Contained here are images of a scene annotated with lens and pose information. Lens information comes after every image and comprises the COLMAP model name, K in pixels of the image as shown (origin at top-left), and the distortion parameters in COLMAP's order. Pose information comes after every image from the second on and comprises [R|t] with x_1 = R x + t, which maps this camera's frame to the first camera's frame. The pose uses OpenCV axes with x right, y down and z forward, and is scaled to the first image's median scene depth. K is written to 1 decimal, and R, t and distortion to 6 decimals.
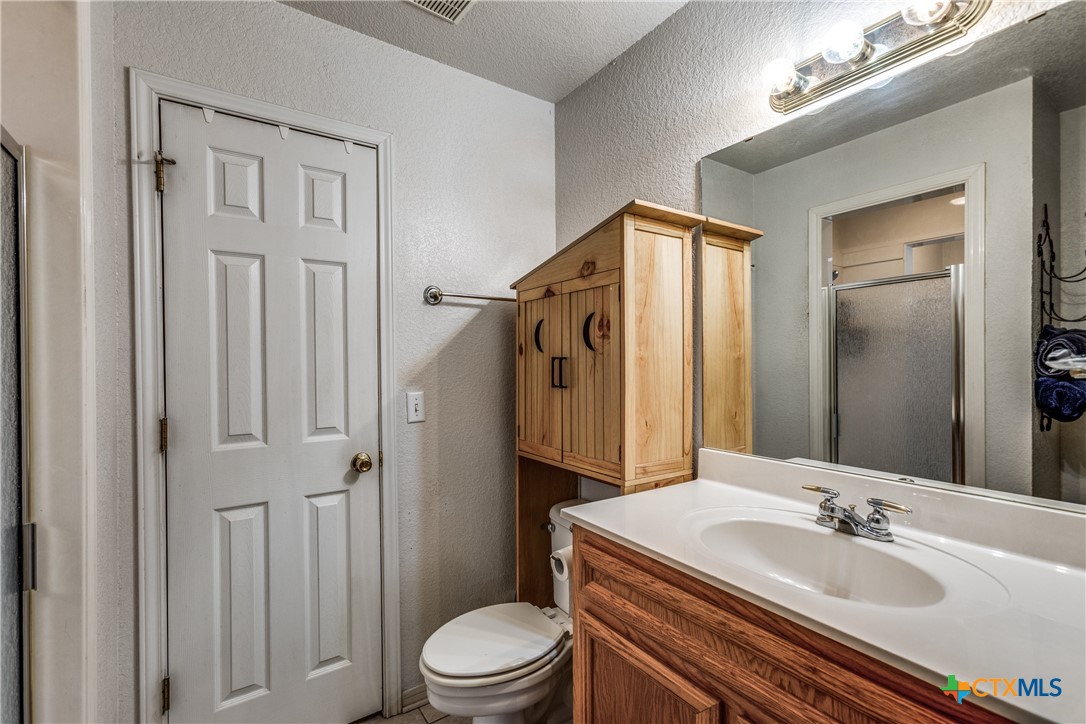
lens RADIAL K [[494.4, 0, 538.8], [0, 494.4, 359.4], [0, 0, 1]] dist [-0.002371, 0.000242]
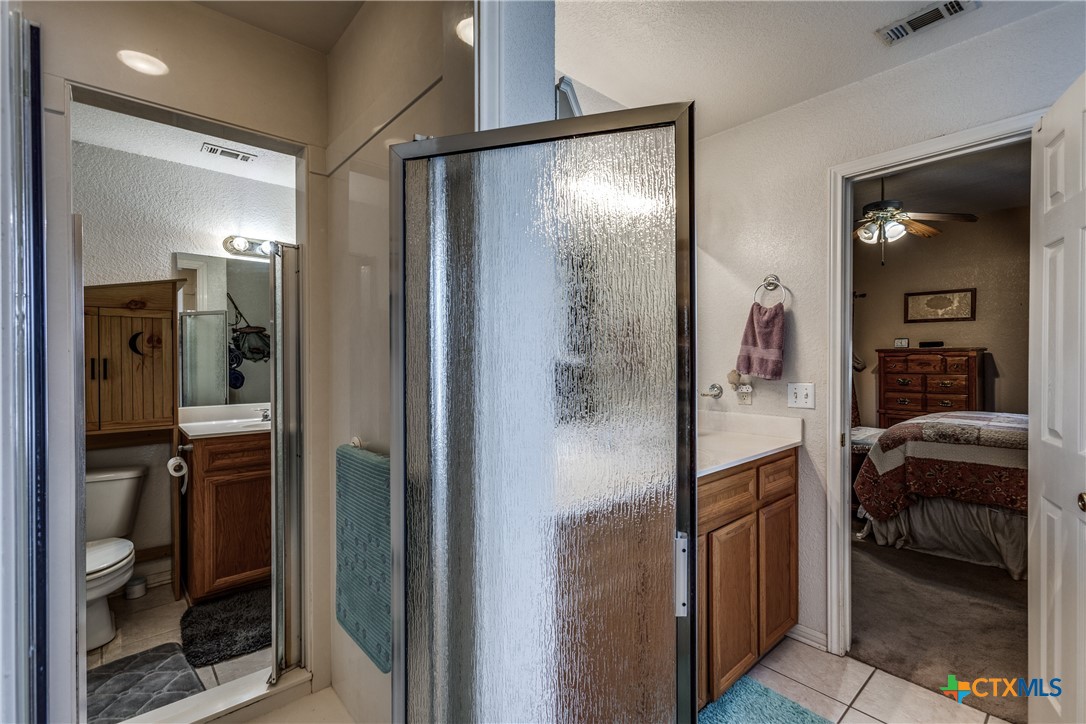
lens RADIAL K [[494.4, 0, 544.1], [0, 494.4, 361.0], [0, 0, 1]] dist [-0.002371, 0.000242]
pose [[-0.140785, 0.004485, 0.990030, -1.744028], [-0.005853, 0.999968, -0.005363, 0.004342], [-0.990023, -0.006550, -0.140754, -0.112153]]
